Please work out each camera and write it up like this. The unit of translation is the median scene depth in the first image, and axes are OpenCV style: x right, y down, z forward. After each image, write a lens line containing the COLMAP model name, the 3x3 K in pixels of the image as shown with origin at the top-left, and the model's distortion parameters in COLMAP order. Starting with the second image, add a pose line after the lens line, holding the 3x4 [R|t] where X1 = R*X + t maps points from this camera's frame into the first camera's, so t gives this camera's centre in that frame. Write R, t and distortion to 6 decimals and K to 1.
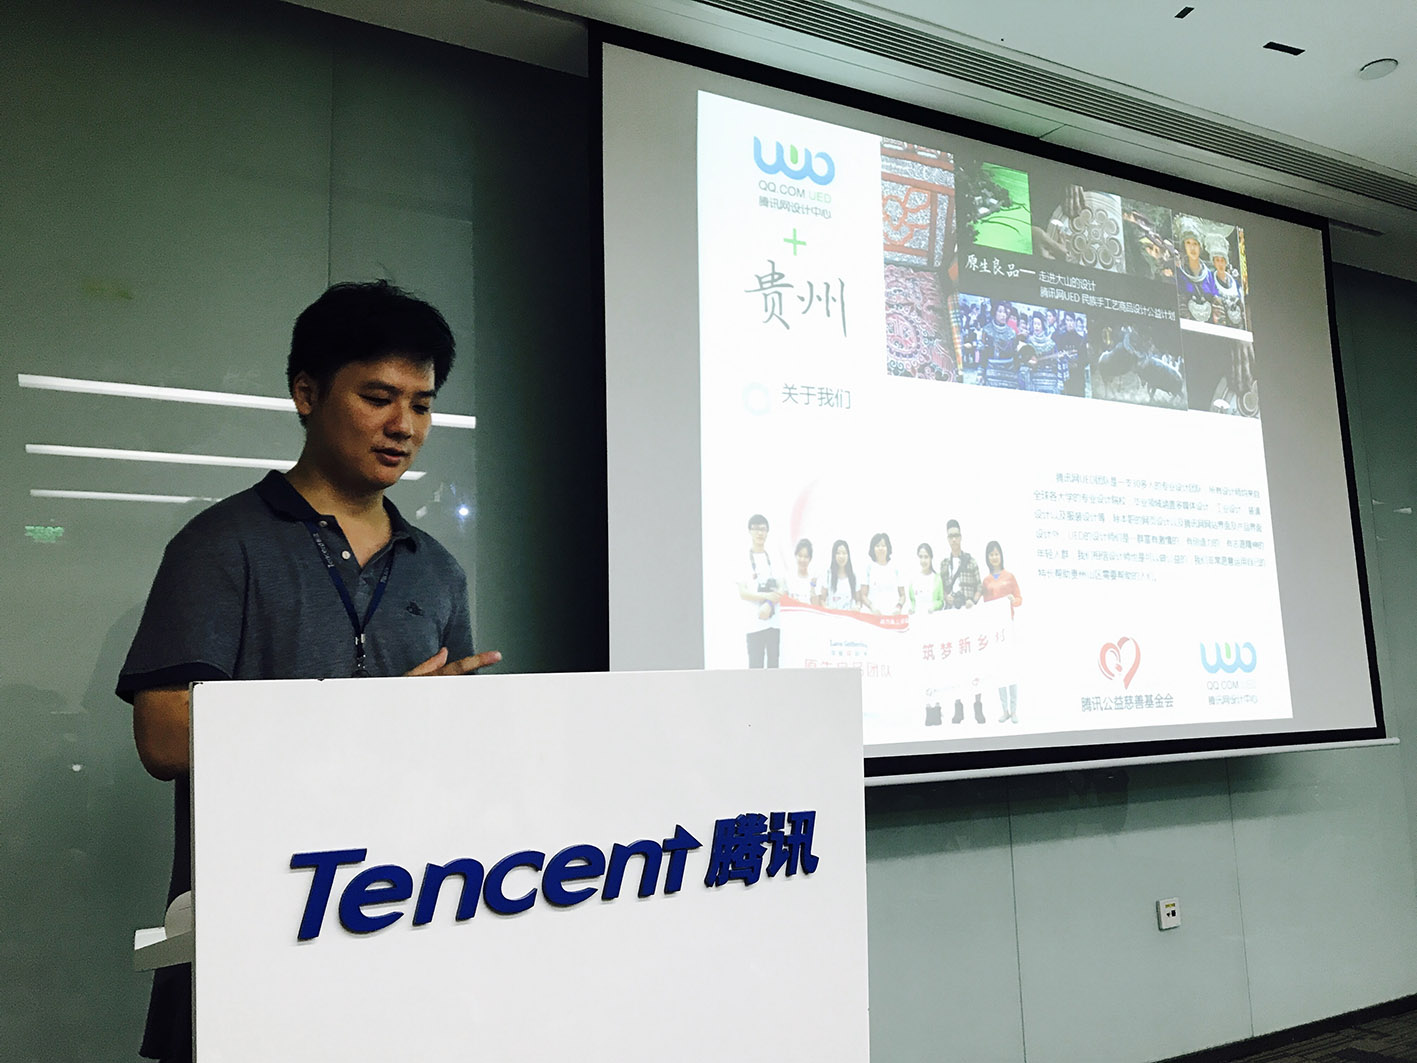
lens RADIAL K [[1170.9, 0, 709.0], [0, 1170.9, 539.9], [0, 0, 1]] dist [0.060462, -0.010825]
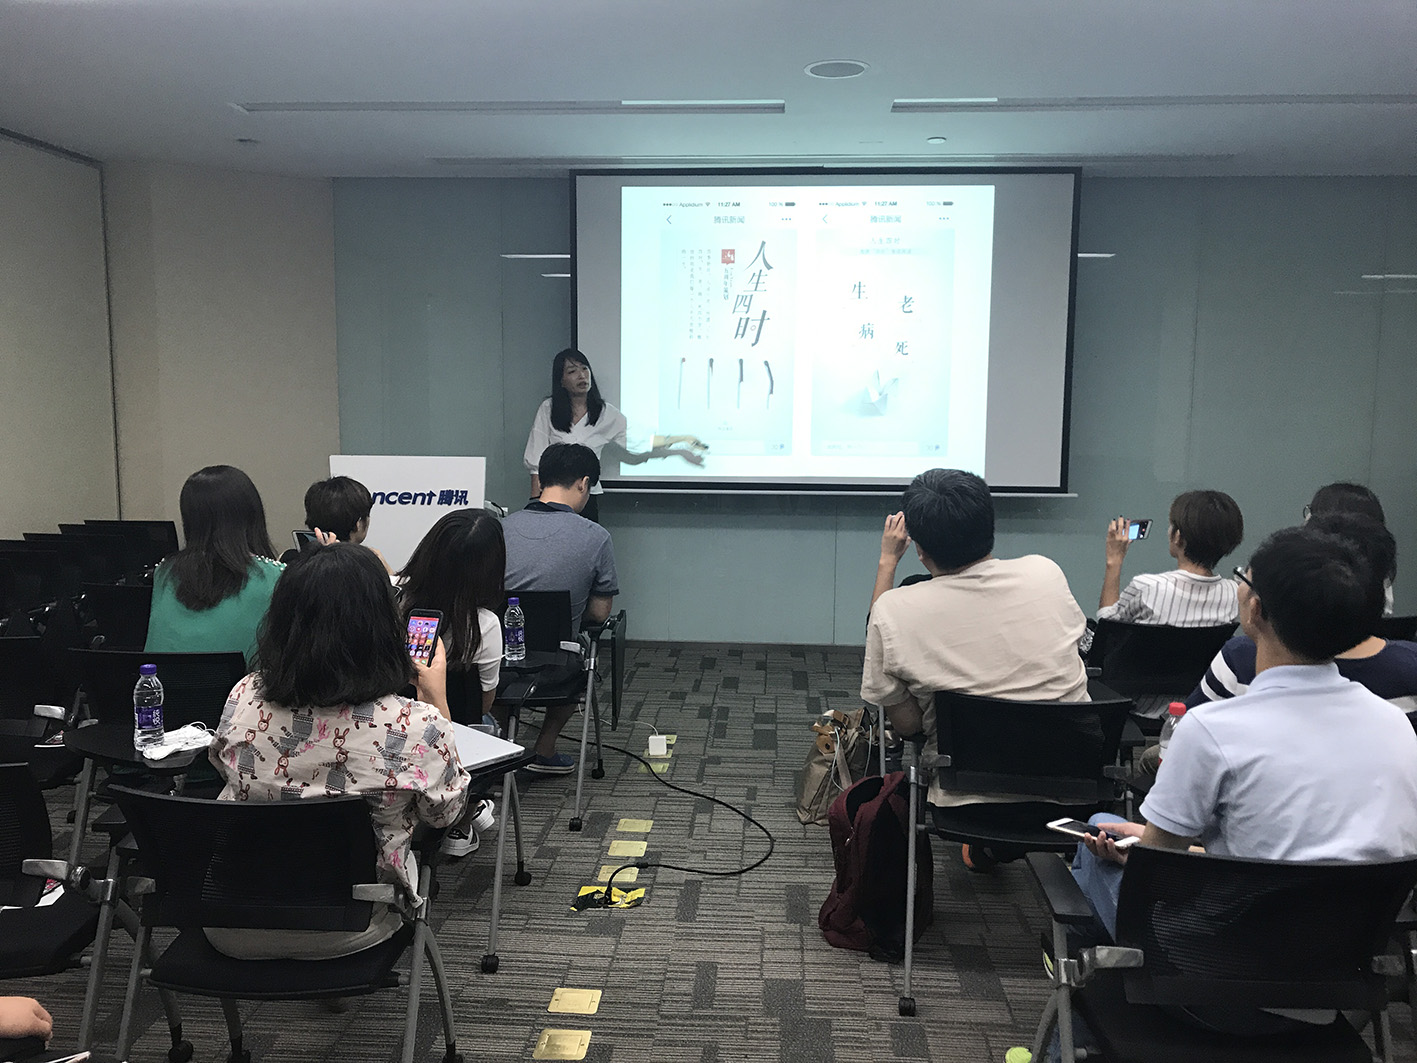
lens RADIAL K [[1170.9, 0, 709.0], [0, 1170.9, 539.9], [0, 0, 1]] dist [0.060462, -0.010825]
pose [[0.841614, 0.101351, -0.530485, 3.162851], [0.035434, 0.969756, 0.241492, -0.600454], [0.538916, -0.222040, 0.812568, -2.047830]]
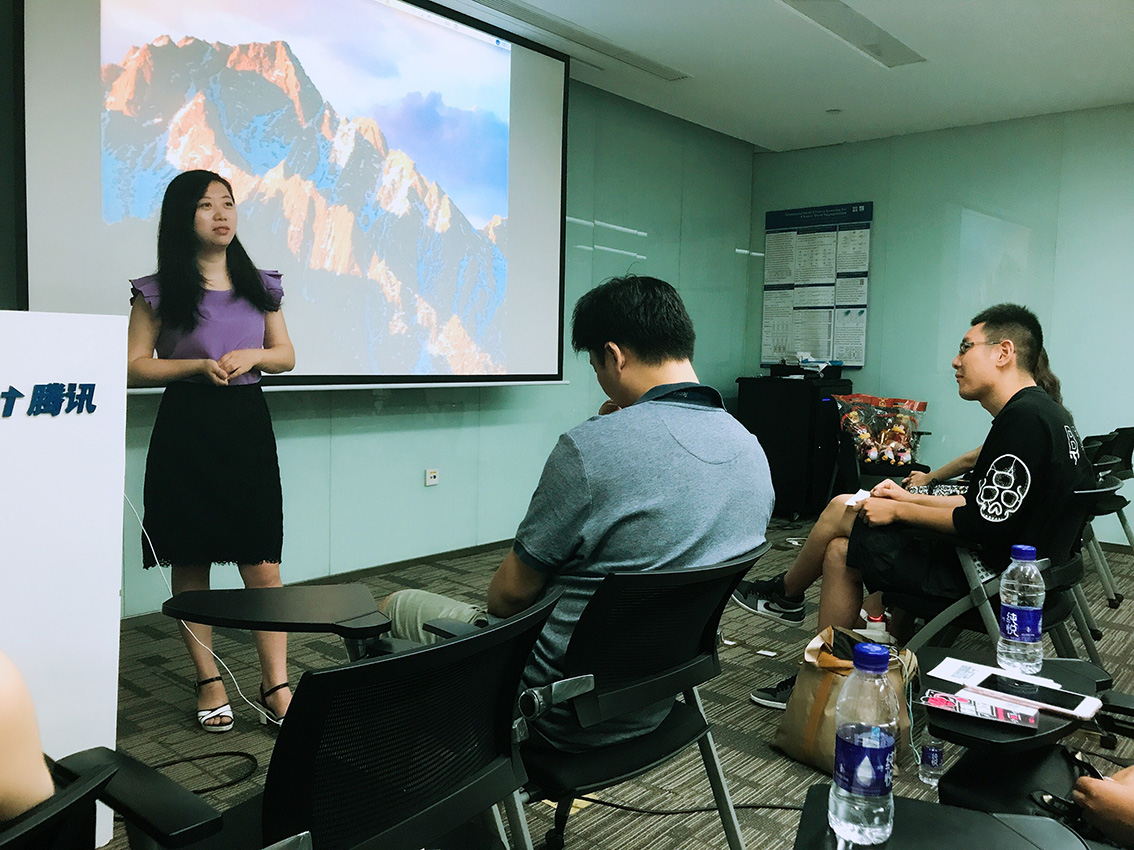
lens RADIAL K [[937.0, 0, 567.4], [0, 937.0, 431.7], [0, 0, 1]] dist [0.060462, -0.010825]
pose [[0.937145, 0.021573, 0.348273, 0.296097], [-0.095728, 0.975689, 0.197149, -0.096951], [-0.335553, -0.218097, 0.916427, -0.843257]]
